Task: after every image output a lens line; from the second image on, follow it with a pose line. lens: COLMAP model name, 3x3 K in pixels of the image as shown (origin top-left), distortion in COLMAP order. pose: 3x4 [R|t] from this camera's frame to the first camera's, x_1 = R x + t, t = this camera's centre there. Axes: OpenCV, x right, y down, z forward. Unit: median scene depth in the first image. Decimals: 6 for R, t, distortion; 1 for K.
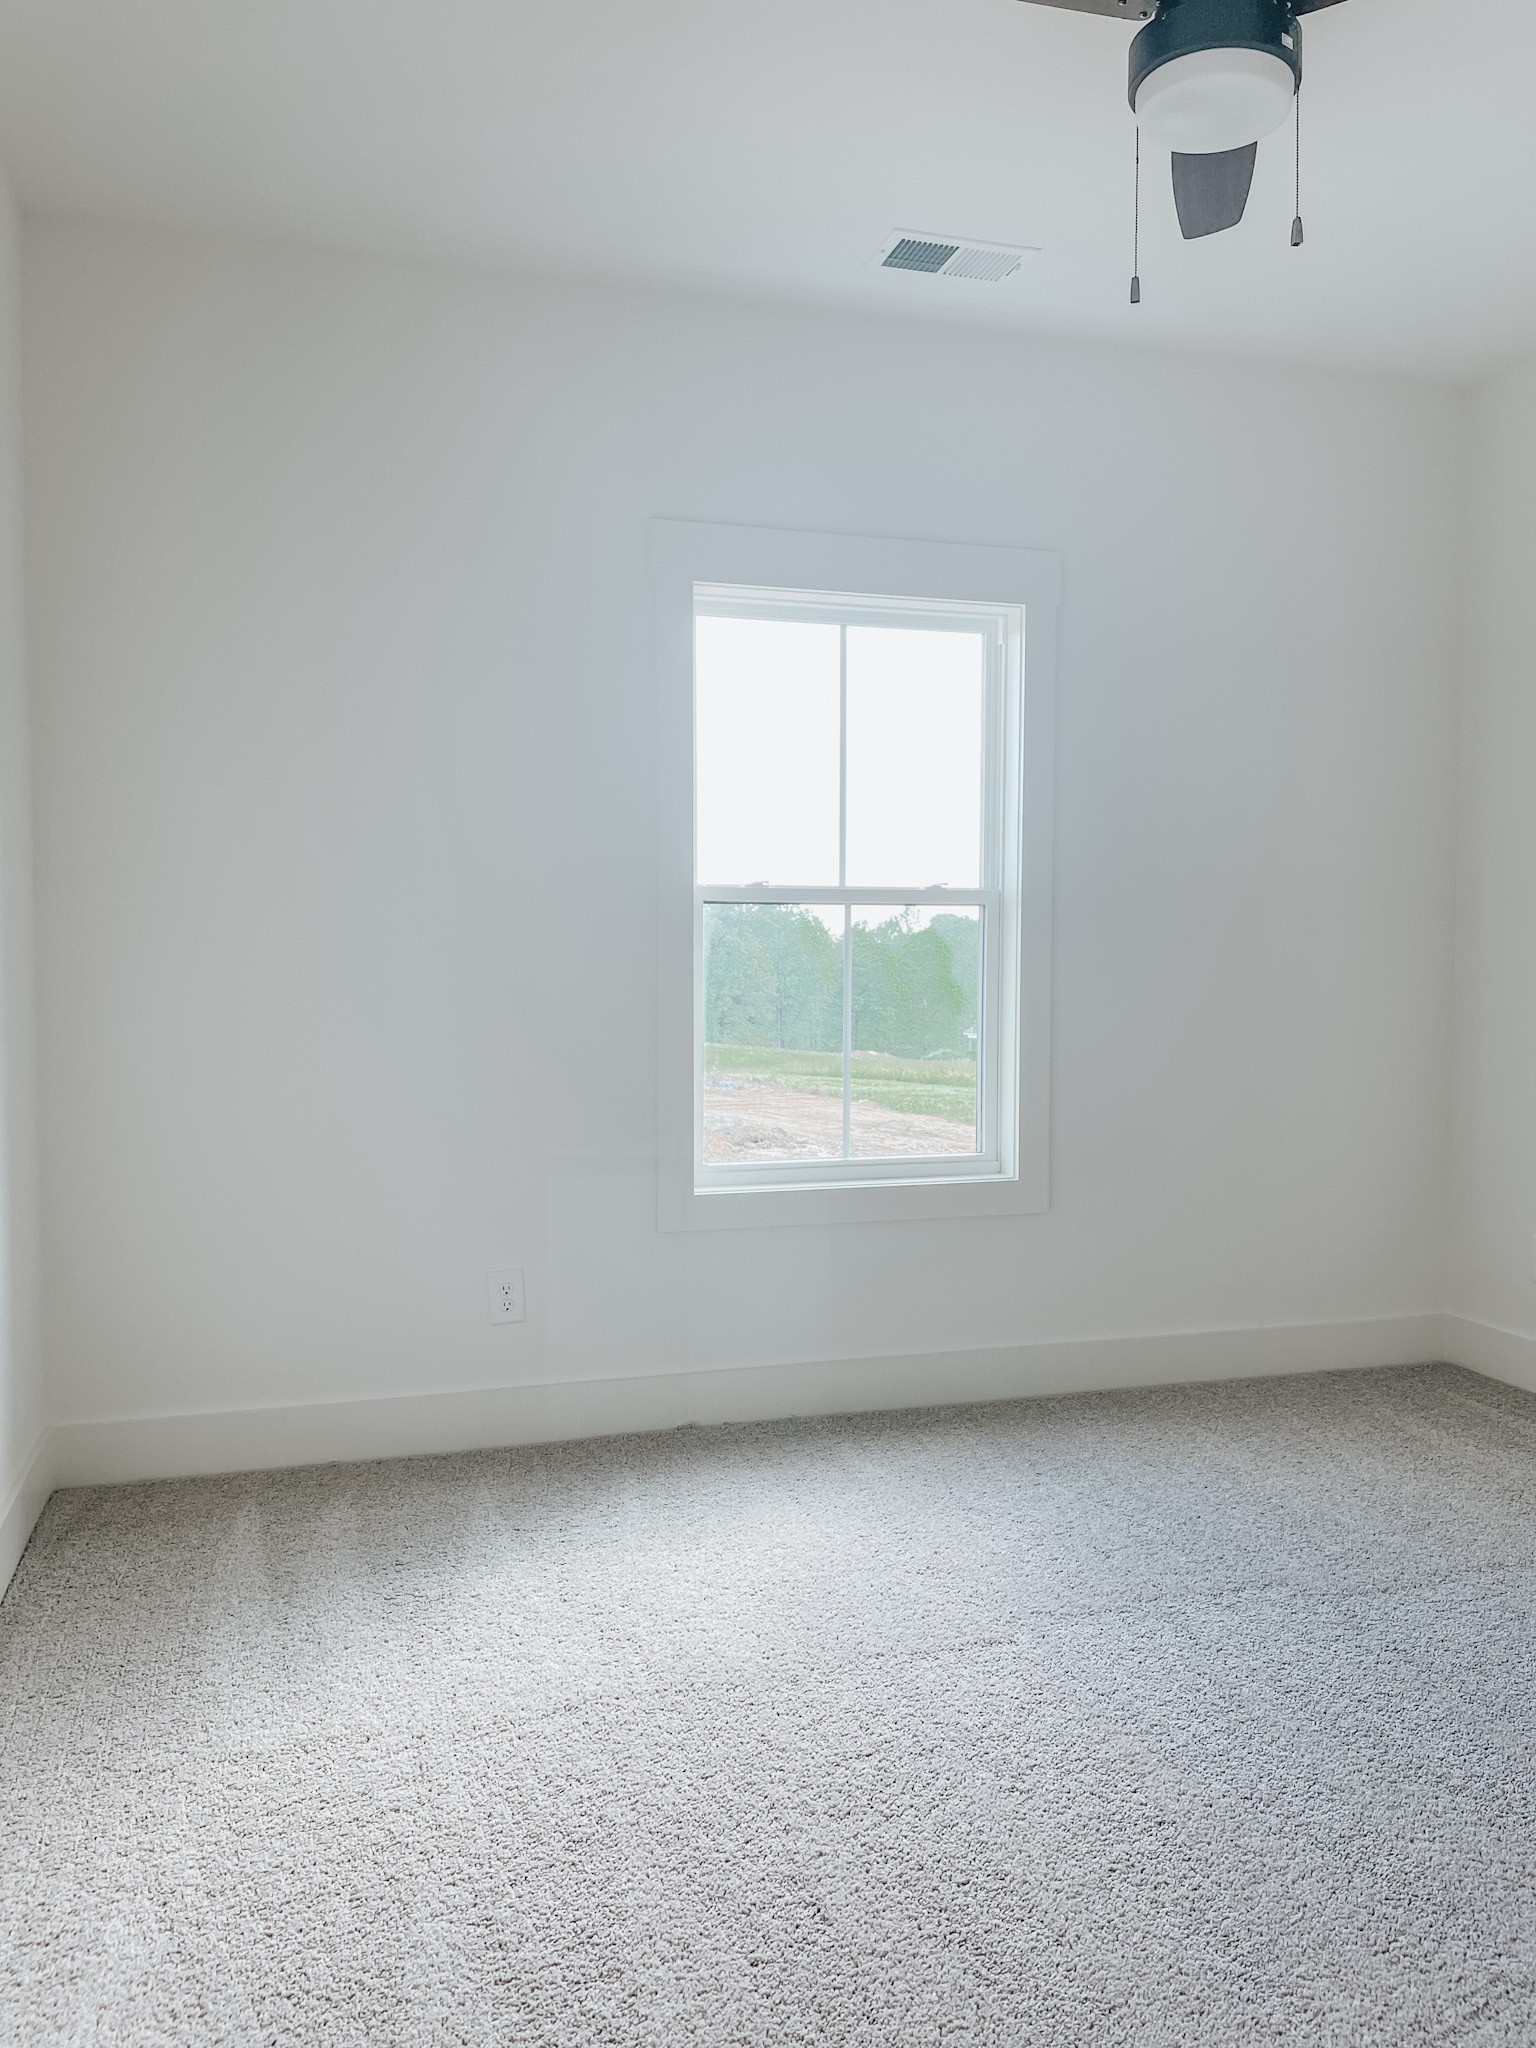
lens RADIAL K [[1571.3, 0, 769.0], [0, 1571.3, 1024.8], [0, 0, 1]] dist [0.063559, -0.066820]
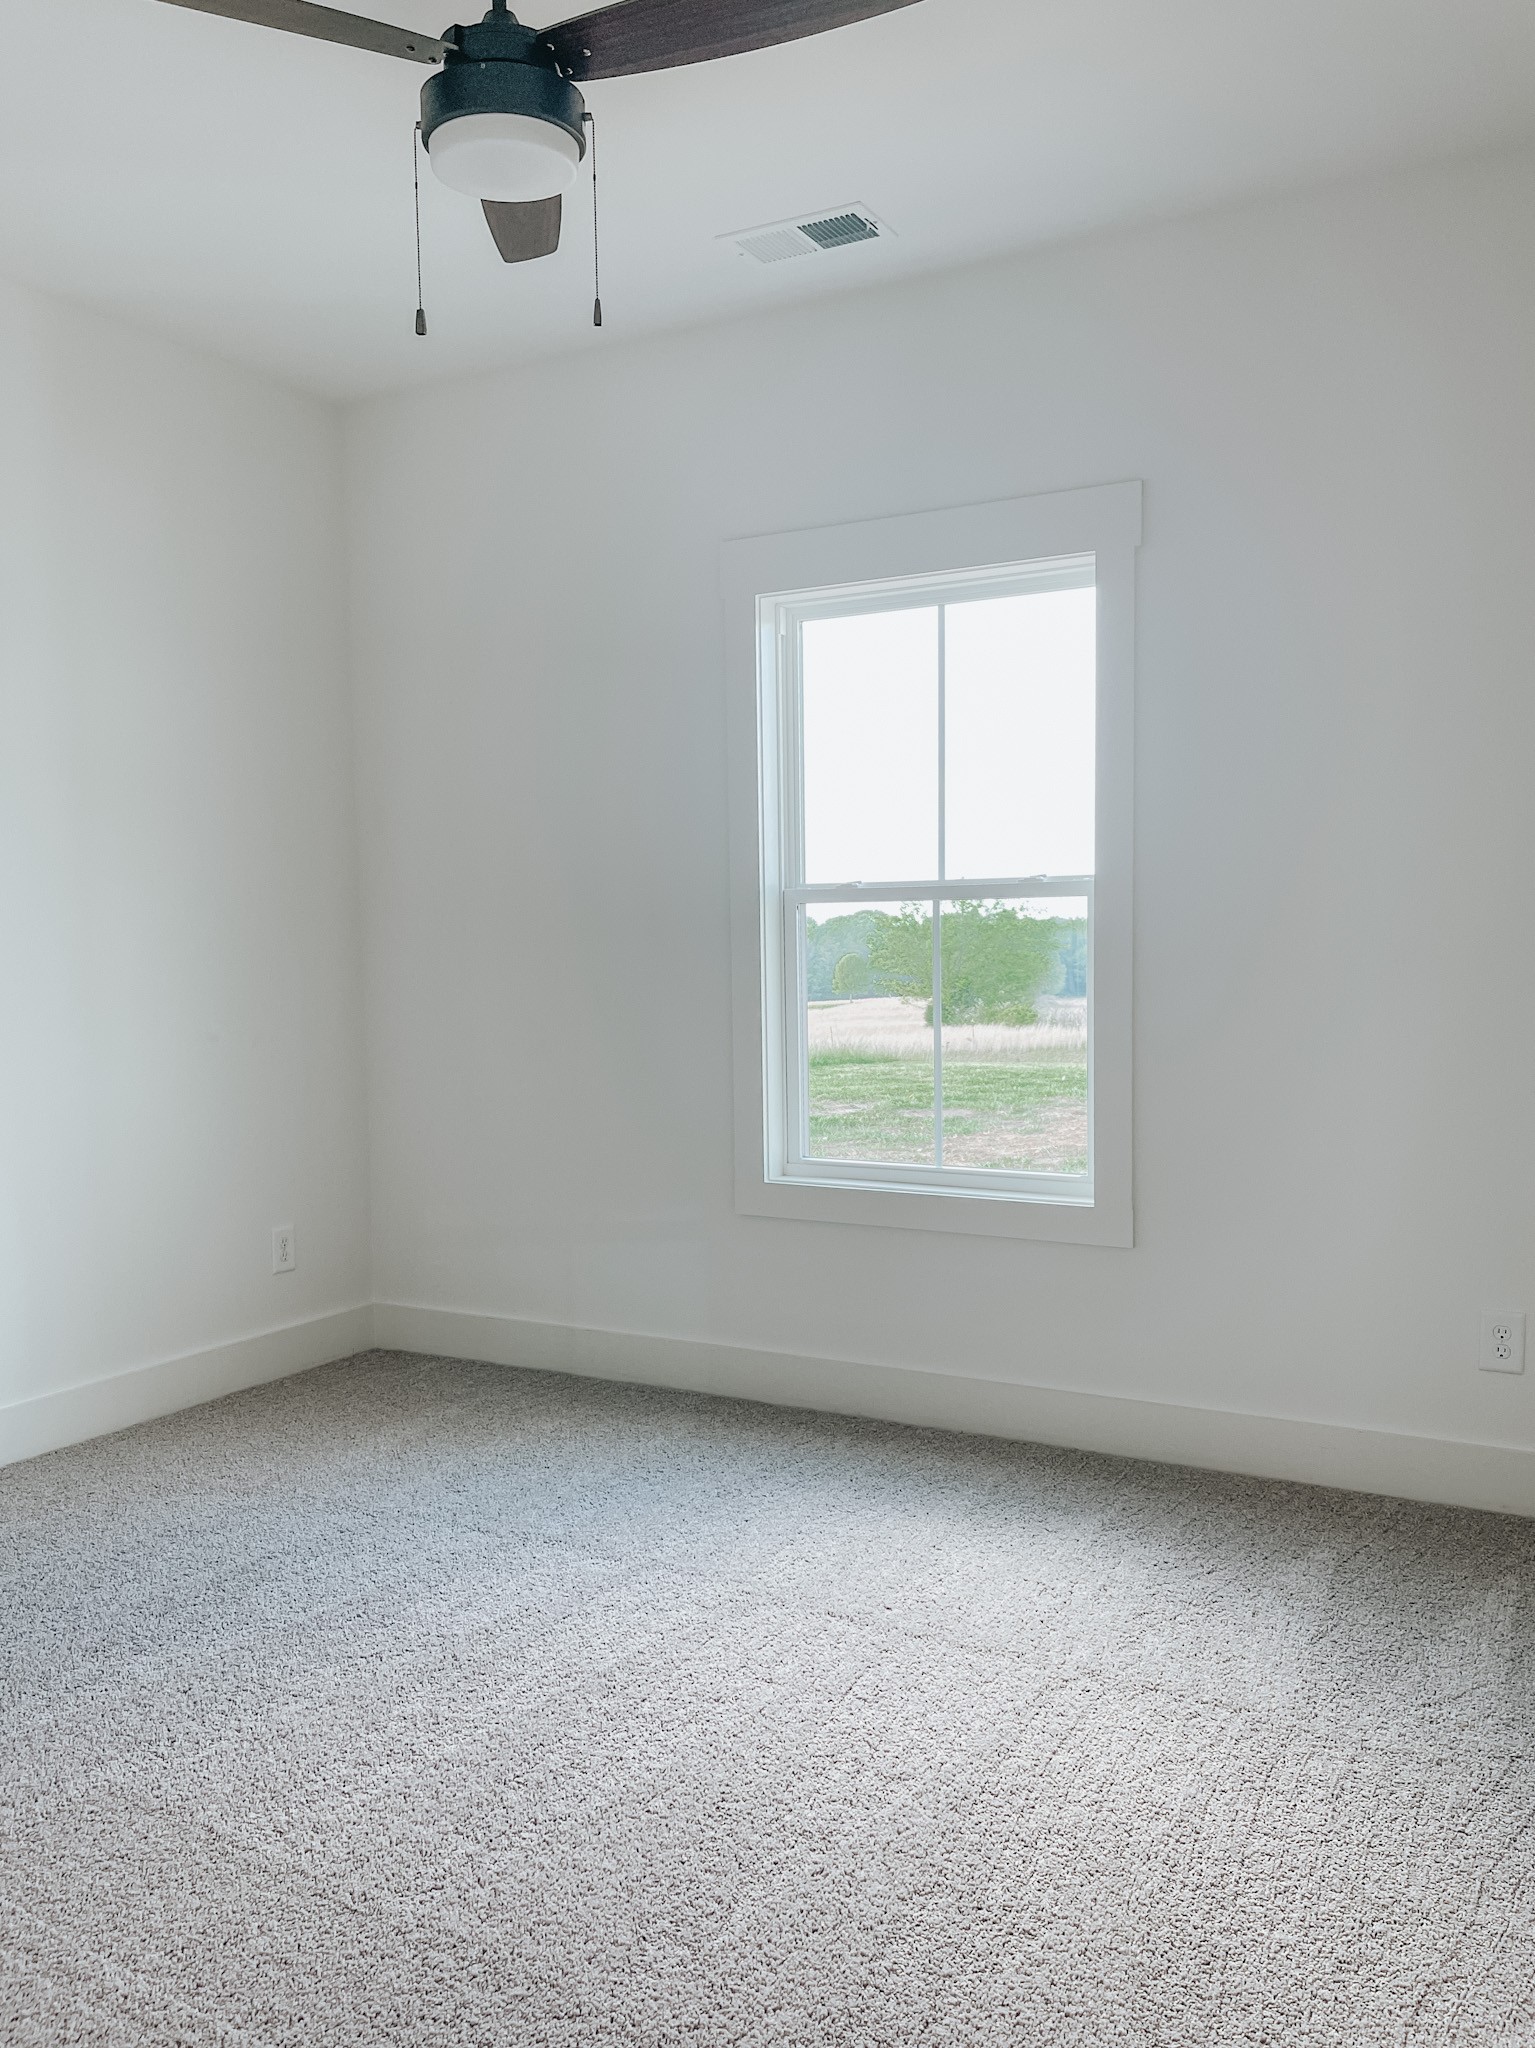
lens RADIAL K [[1639.1, 0, 767.0], [0, 1639.1, 1059.4], [0, 0, 1]] dist [-0.007735, -0.002954]
pose [[0.697718, 0.049956, -0.714628, 0.696083], [-0.036040, 0.998750, 0.034631, -0.009213], [0.715465, 0.001592, 0.698647, 0.232378]]
